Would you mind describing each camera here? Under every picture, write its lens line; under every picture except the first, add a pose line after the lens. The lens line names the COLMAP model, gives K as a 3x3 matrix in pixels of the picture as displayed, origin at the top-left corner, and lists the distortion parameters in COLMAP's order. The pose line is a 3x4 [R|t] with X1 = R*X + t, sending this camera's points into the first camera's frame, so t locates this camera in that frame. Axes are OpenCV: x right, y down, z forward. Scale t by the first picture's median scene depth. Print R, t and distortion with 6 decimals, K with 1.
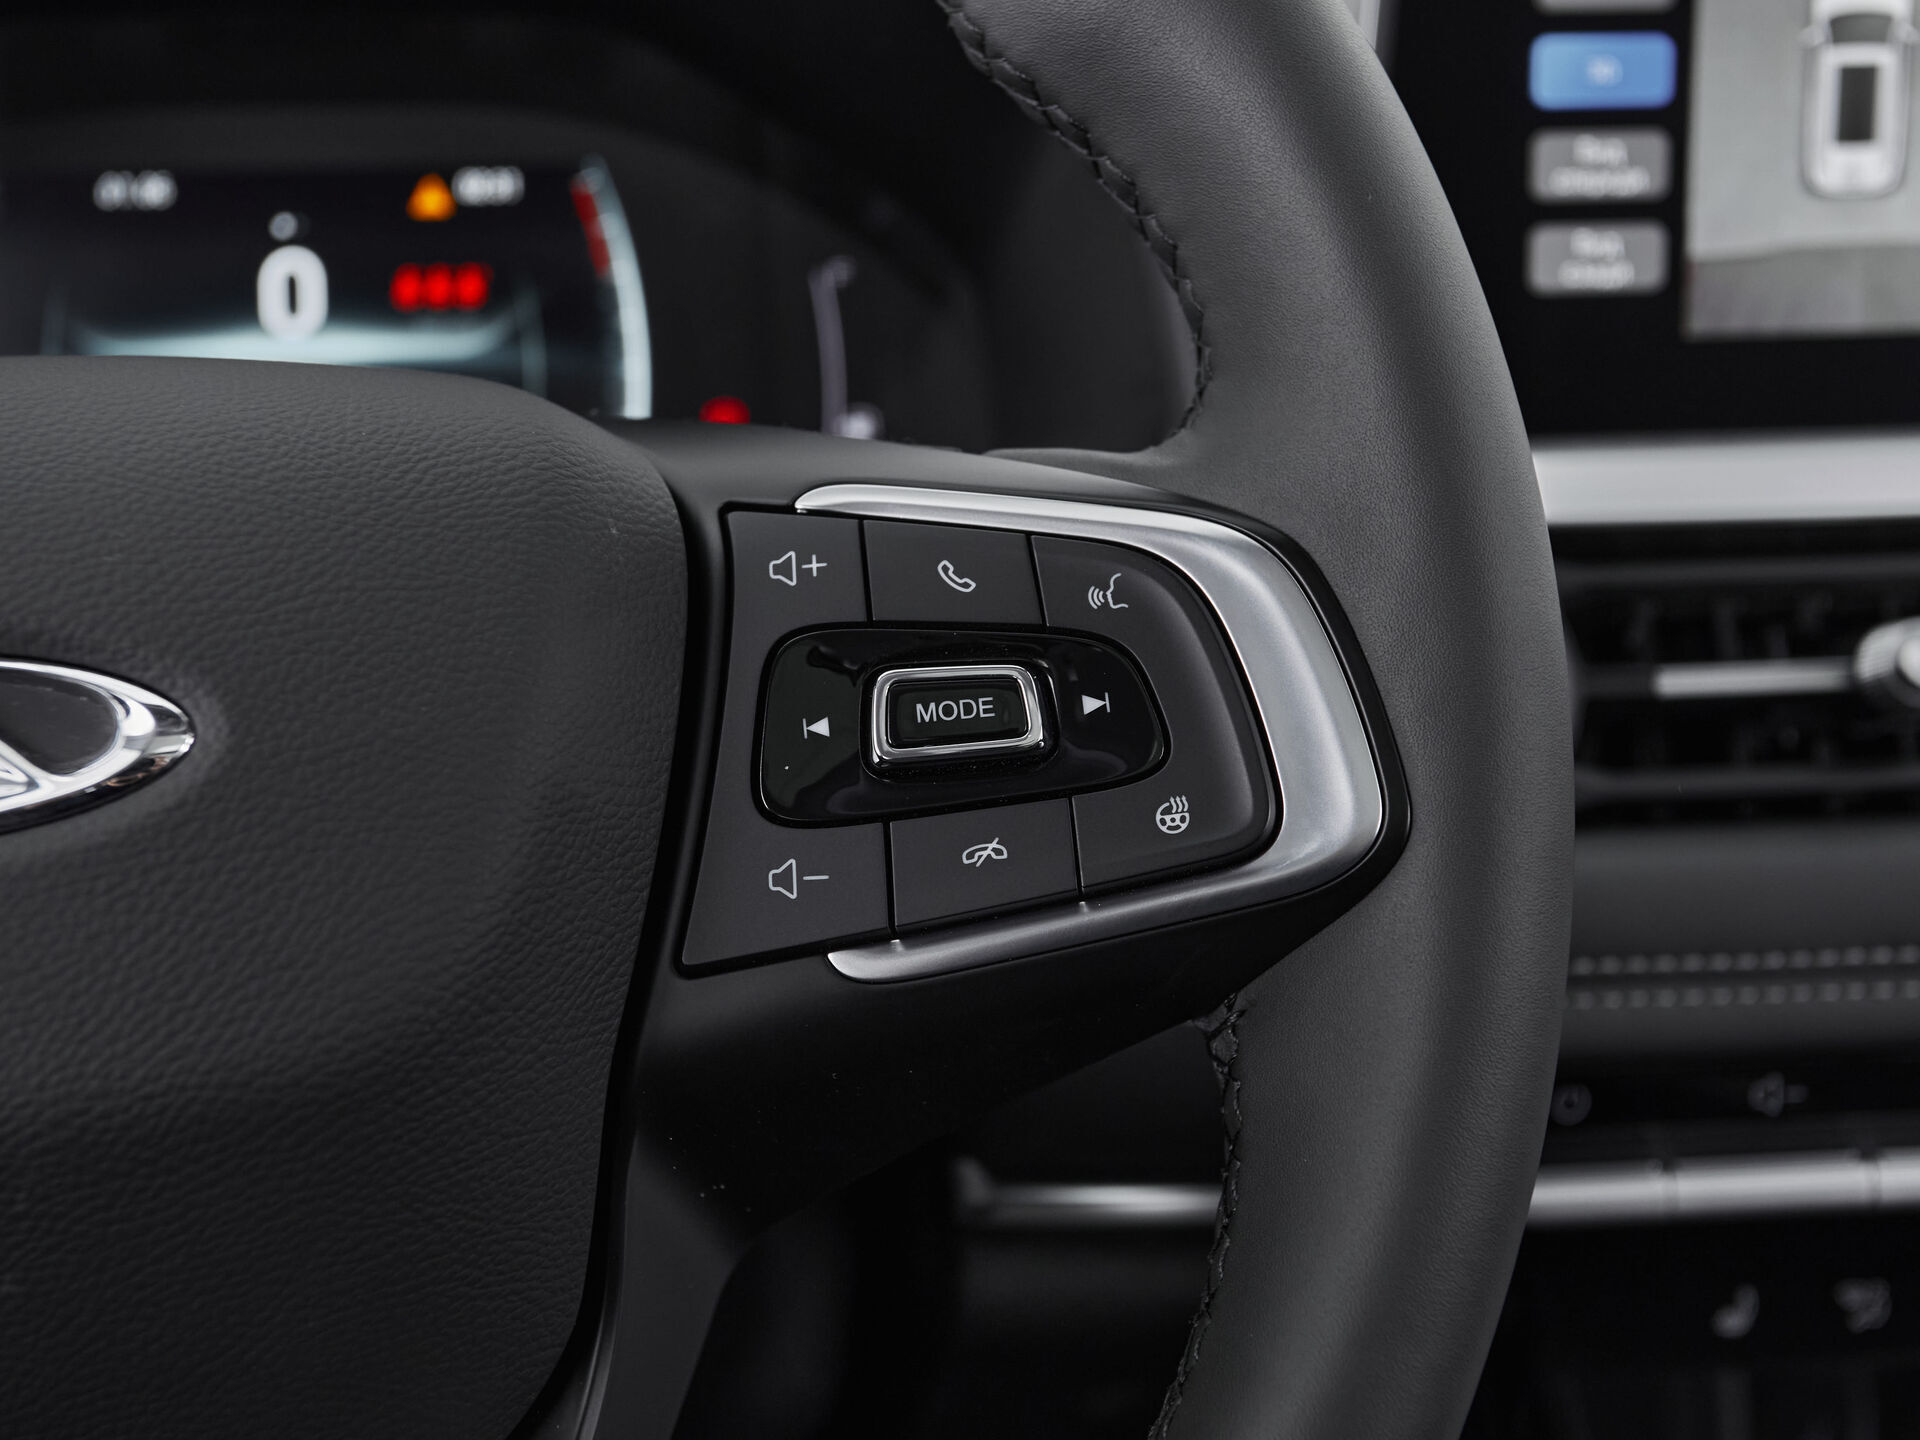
lens RADIAL K [[2652.1, 0, 934.2], [0, 2652.1, 724.6], [0, 0, 1]] dist [0.014211, -0.028448]
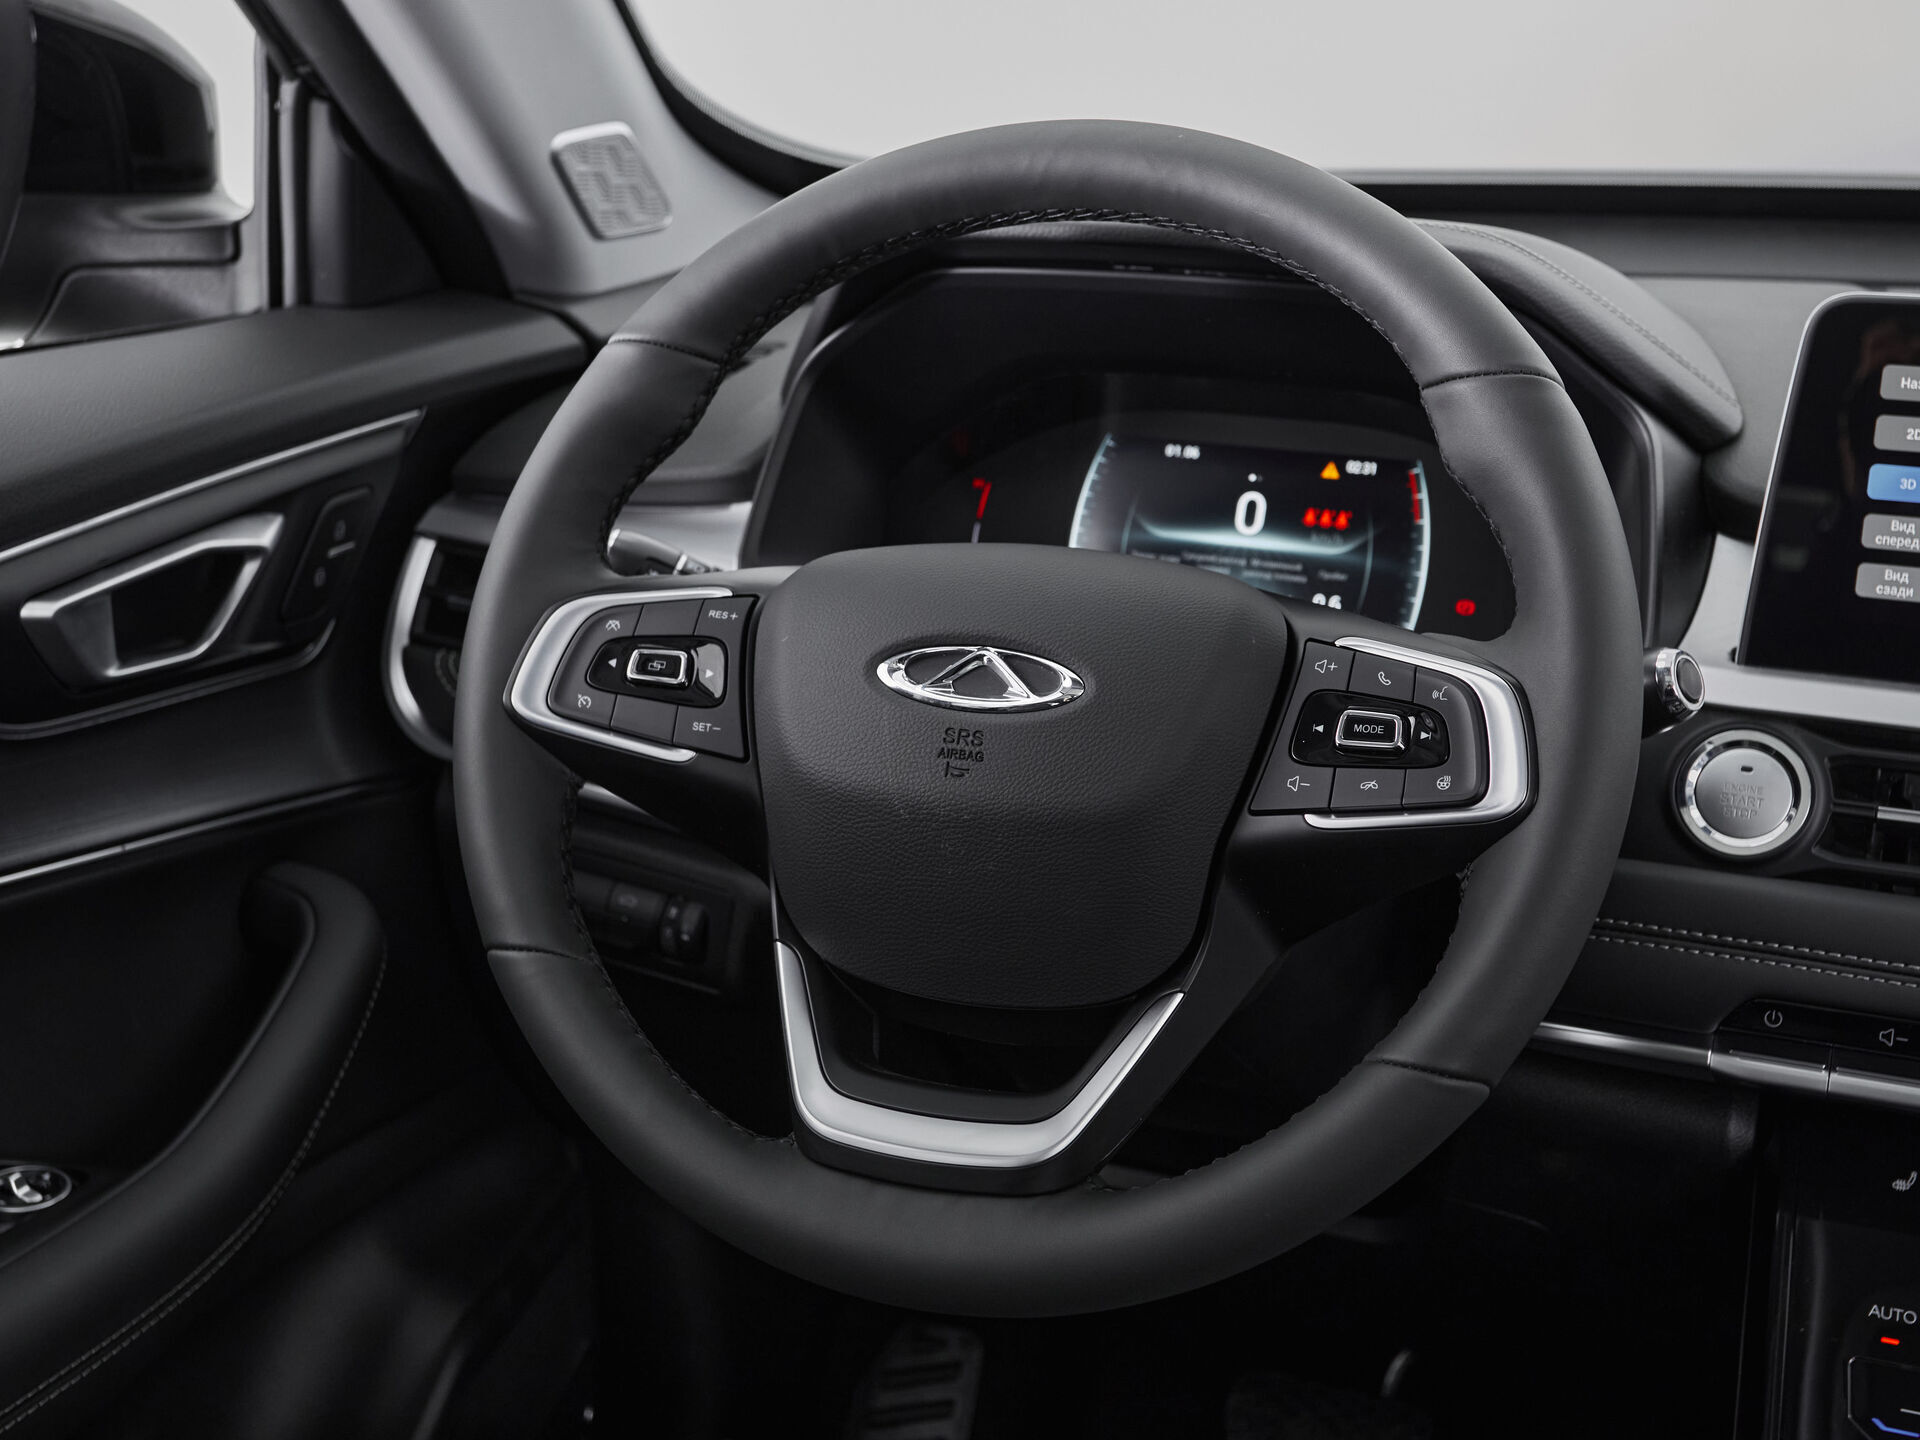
lens RADIAL K [[2399.7, 0, 960.0], [0, 2399.7, 720.0], [0, 0, 1]] dist [-0.004180, 0.036016]
pose [[0.896899, 0.149581, -0.416170, 0.595252], [-0.170809, 0.985204, -0.014011, 0.083038], [0.407917, 0.083653, 0.909179, -1.222413]]
